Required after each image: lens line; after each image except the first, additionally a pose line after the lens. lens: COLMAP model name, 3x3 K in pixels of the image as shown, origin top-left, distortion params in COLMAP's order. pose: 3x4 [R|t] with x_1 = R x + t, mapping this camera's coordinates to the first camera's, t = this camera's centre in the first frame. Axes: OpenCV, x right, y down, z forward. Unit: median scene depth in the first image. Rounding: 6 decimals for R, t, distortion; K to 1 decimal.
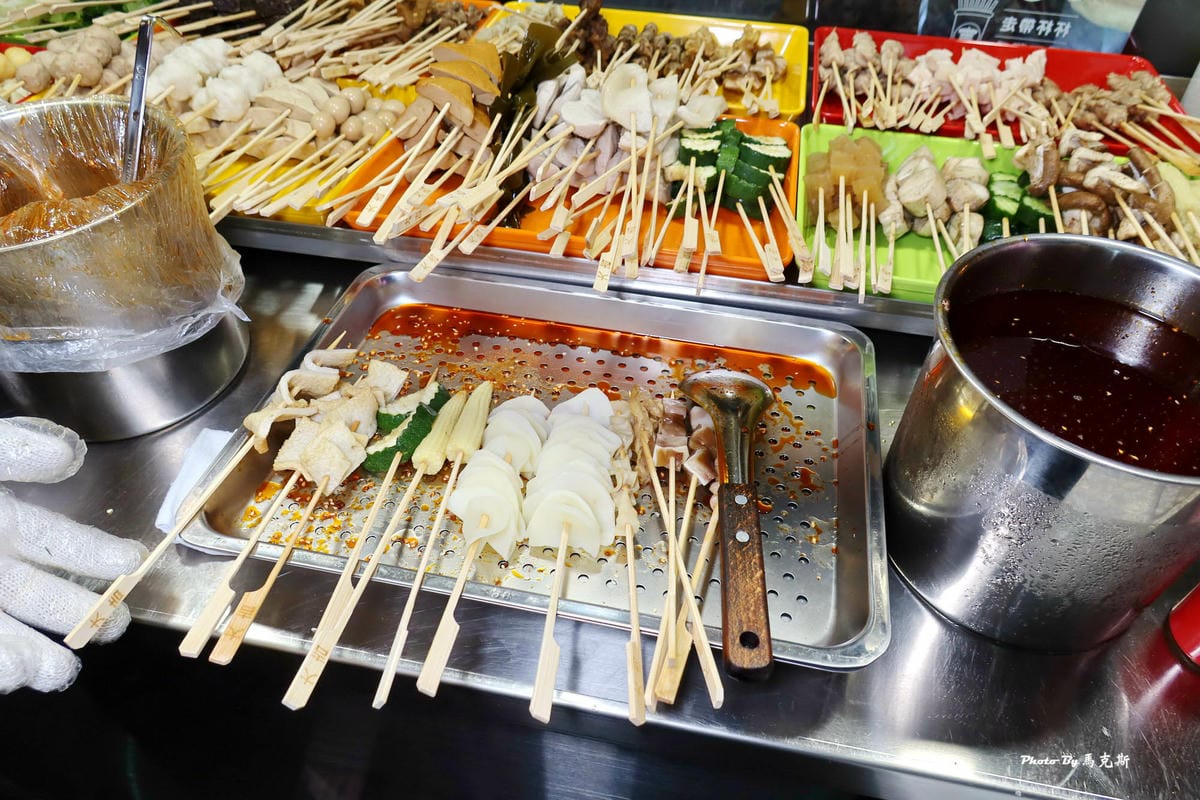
lens RADIAL K [[858.5, 0, 600.0], [0, 858.5, 400.0], [0, 0, 1]] dist [0.000710, 0.003789]
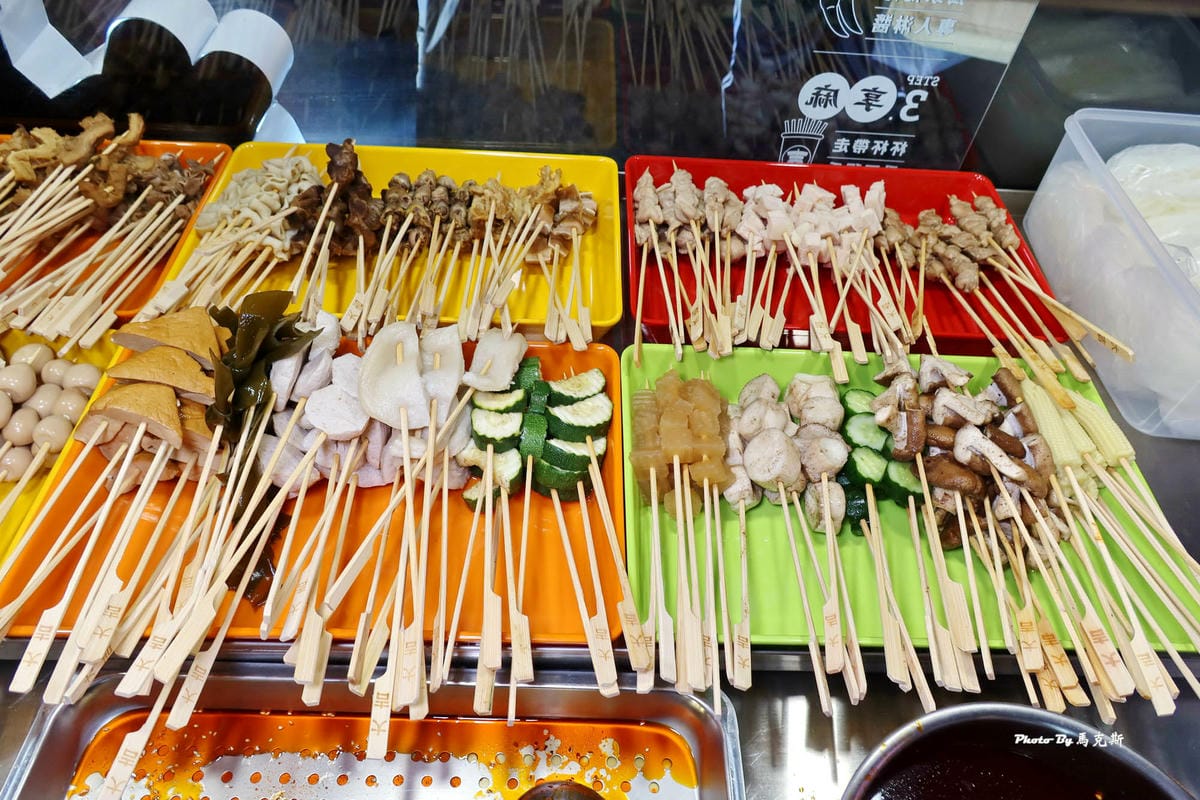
lens RADIAL K [[833.6, 0, 605.1], [0, 833.6, 394.8], [0, 0, 1]] dist [0.001939, 0.001771]
pose [[0.979105, -0.129721, 0.156606, 0.082434], [0.111493, 0.986485, 0.120073, -0.340860], [-0.170065, -0.100103, 0.980335, 0.201766]]
